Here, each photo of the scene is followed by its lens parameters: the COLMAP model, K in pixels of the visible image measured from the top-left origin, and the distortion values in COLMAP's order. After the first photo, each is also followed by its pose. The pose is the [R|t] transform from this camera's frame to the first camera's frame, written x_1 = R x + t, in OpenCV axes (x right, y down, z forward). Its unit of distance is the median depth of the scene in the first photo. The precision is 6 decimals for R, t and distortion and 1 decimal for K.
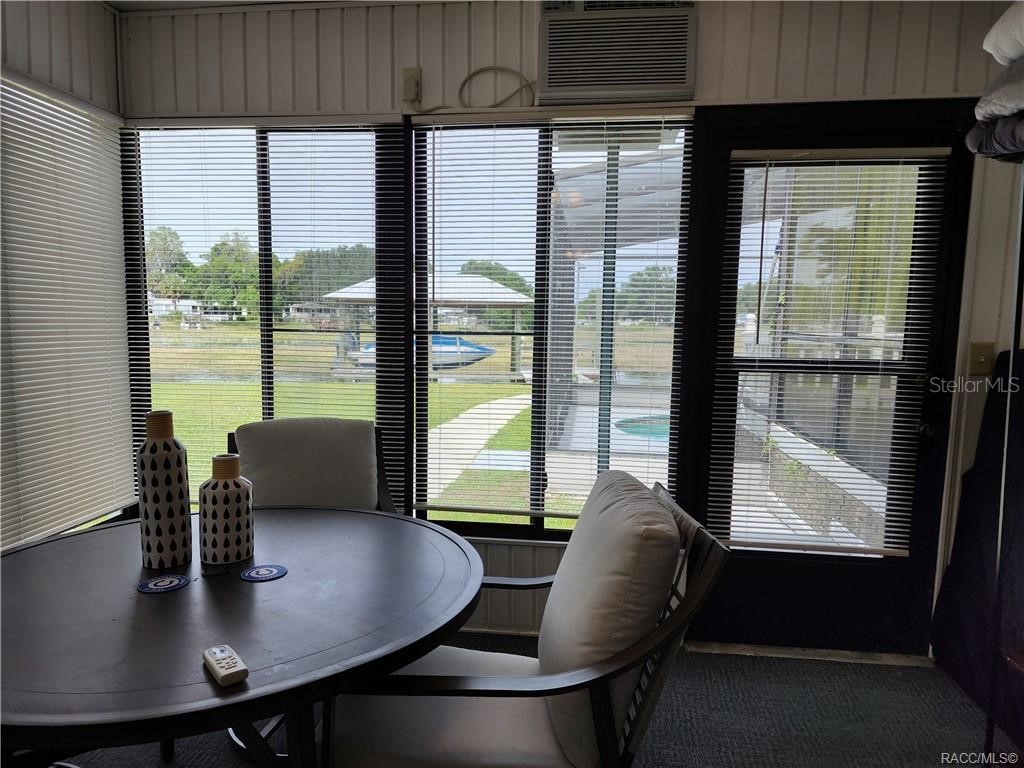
lens RADIAL K [[684.1, 0, 526.6], [0, 684.1, 386.3], [0, 0, 1]] dist [0.071516, -0.065437]
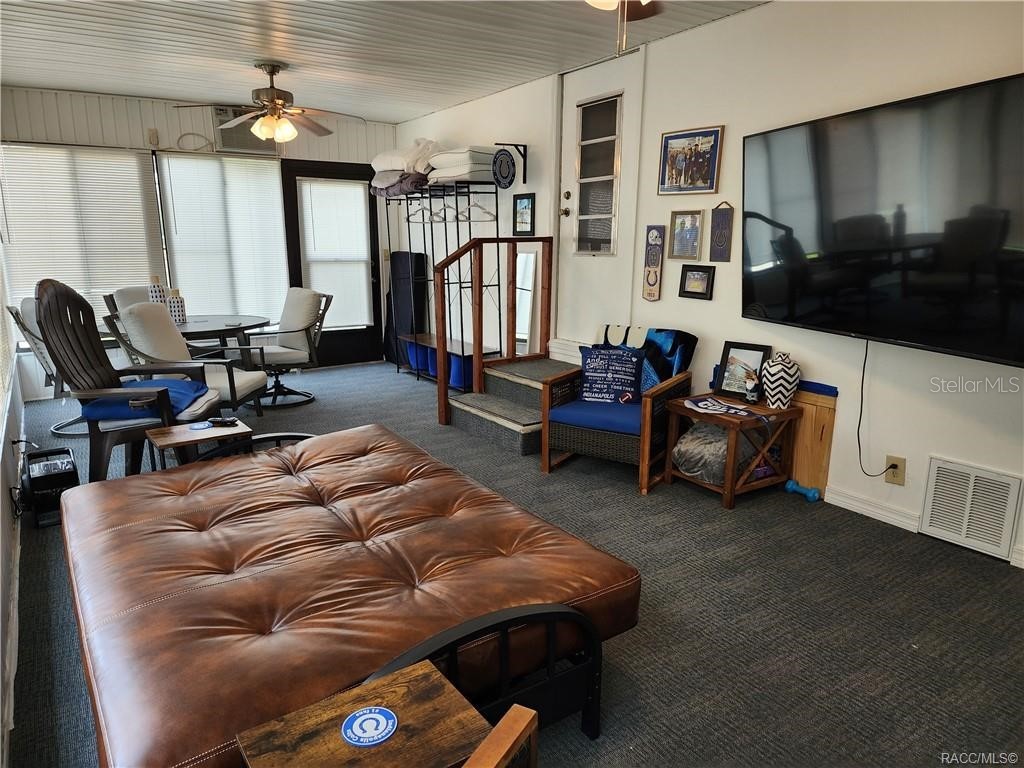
lens RADIAL K [[684.1, 0, 526.6], [0, 684.1, 386.3], [0, 0, 1]] dist [0.071516, -0.065437]
pose [[0.753346, -0.148895, 0.640546, -0.828119], [0.076194, 0.987234, 0.139871, 0.143227], [-0.653195, -0.056565, 0.755074, -1.562841]]
